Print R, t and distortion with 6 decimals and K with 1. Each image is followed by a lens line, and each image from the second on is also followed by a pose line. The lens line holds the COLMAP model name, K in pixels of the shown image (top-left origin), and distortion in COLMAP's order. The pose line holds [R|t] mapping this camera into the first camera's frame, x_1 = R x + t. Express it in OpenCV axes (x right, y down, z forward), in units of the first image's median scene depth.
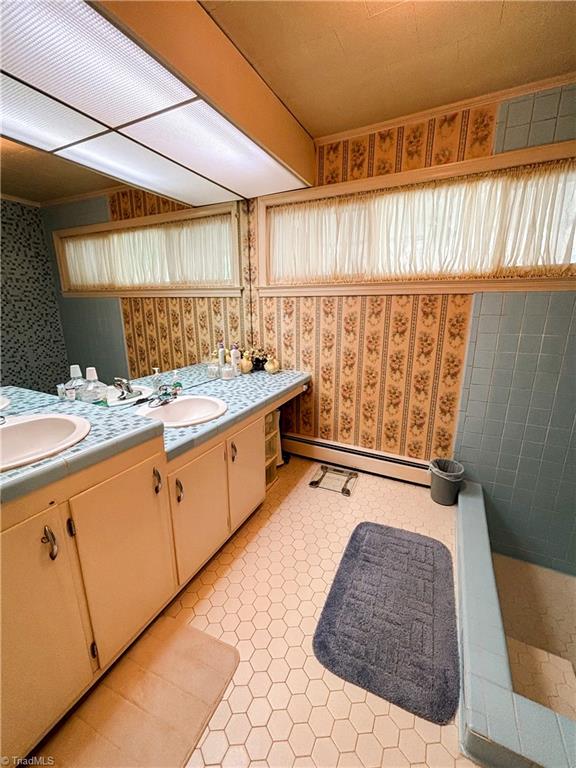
lens RADIAL K [[310.0, 0, 289.8], [0, 310.0, 380.1], [0, 0, 1]] dist [-0.008956, -0.000390]
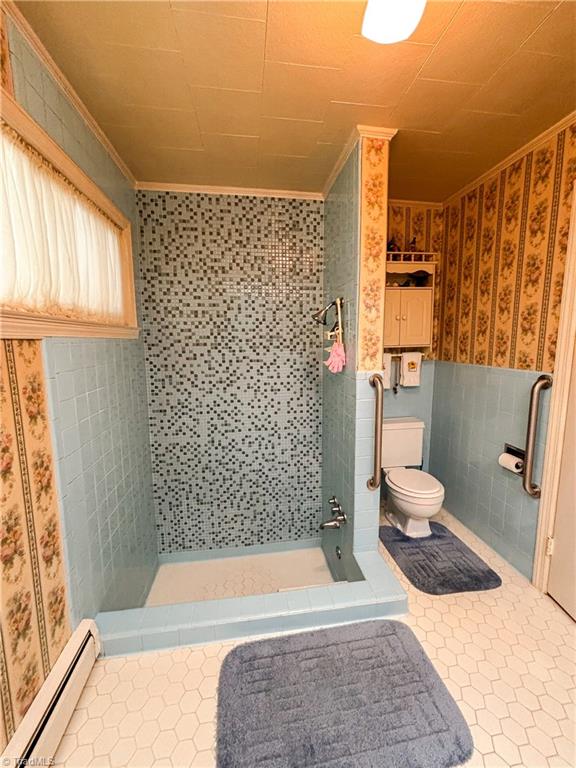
lens RADIAL K [[310.0, 0, 288.8], [0, 310.0, 381.8], [0, 0, 1]] dist [-0.008956, -0.000390]
pose [[-0.572300, -0.102699, 0.813588, -0.132967], [0.207765, 0.941597, 0.265005, -0.255204], [-0.793289, 0.320698, -0.517539, 0.933924]]
